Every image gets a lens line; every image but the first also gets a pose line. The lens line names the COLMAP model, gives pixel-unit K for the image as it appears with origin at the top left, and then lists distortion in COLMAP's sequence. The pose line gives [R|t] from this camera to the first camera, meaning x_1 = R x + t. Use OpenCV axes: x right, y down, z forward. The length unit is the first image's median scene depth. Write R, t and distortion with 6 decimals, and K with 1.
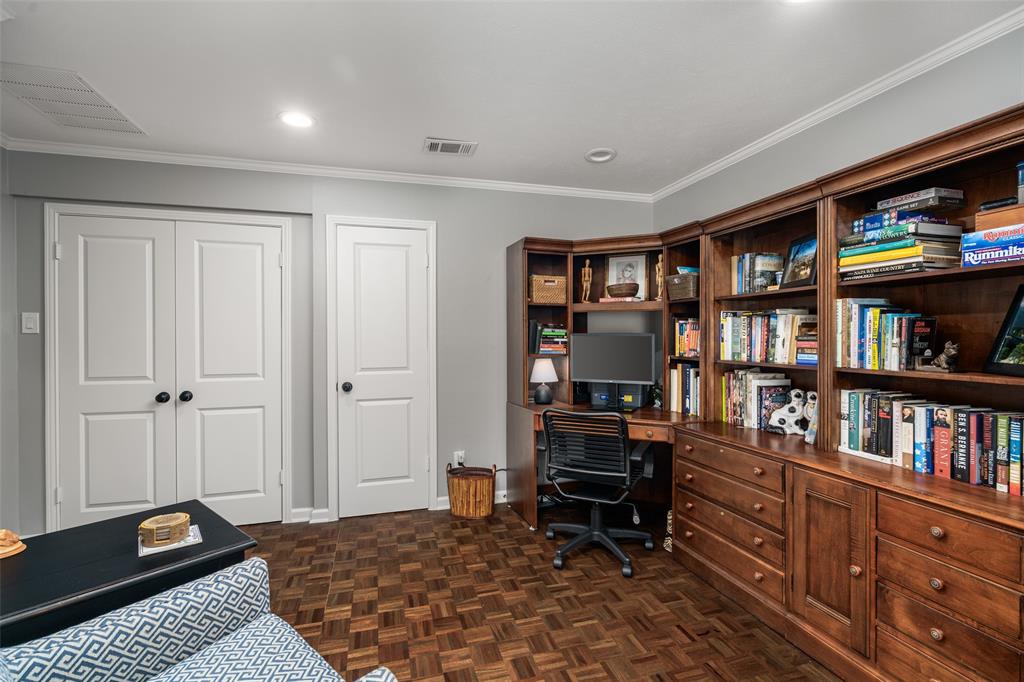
lens RADIAL K [[470.4, 0, 509.6], [0, 470.4, 338.6], [0, 0, 1]] dist [-0.003788, -0.000550]
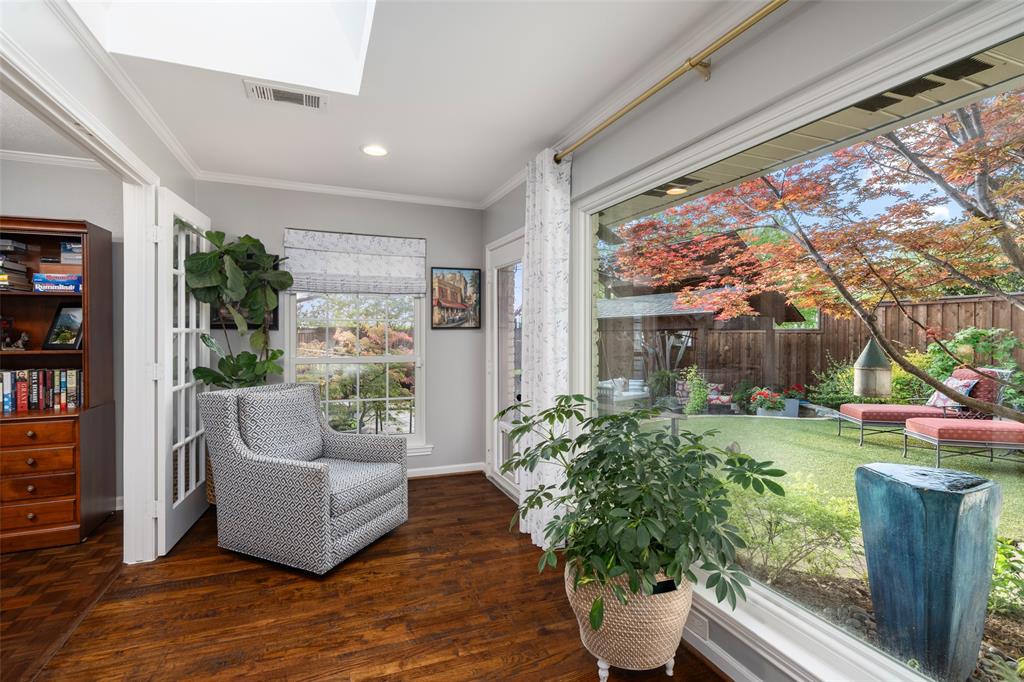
lens RADIAL K [[470.4, 0, 515.6], [0, 470.4, 335.8], [0, 0, 1]] dist [-0.003788, -0.000550]
pose [[-0.123916, -0.006536, 0.992271, -1.039988], [0.006591, 0.999951, 0.007410, 0.017835], [-0.992271, 0.007458, -0.123867, -0.612296]]
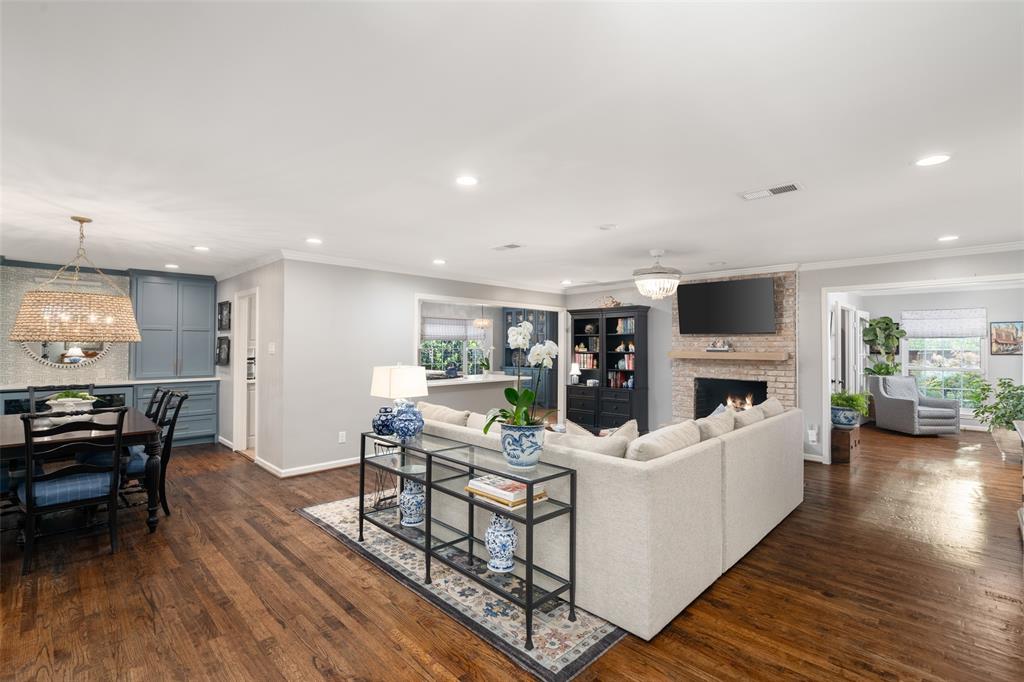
lens RADIAL K [[470.4, 0, 514.9], [0, 470.4, 337.8], [0, 0, 1]] dist [-0.003788, -0.000550]
pose [[0.857638, 0.009723, 0.514161, -4.965693], [0.002501, 0.999731, -0.023077, -0.073484], [-0.514247, 0.021078, 0.857383, -2.024054]]
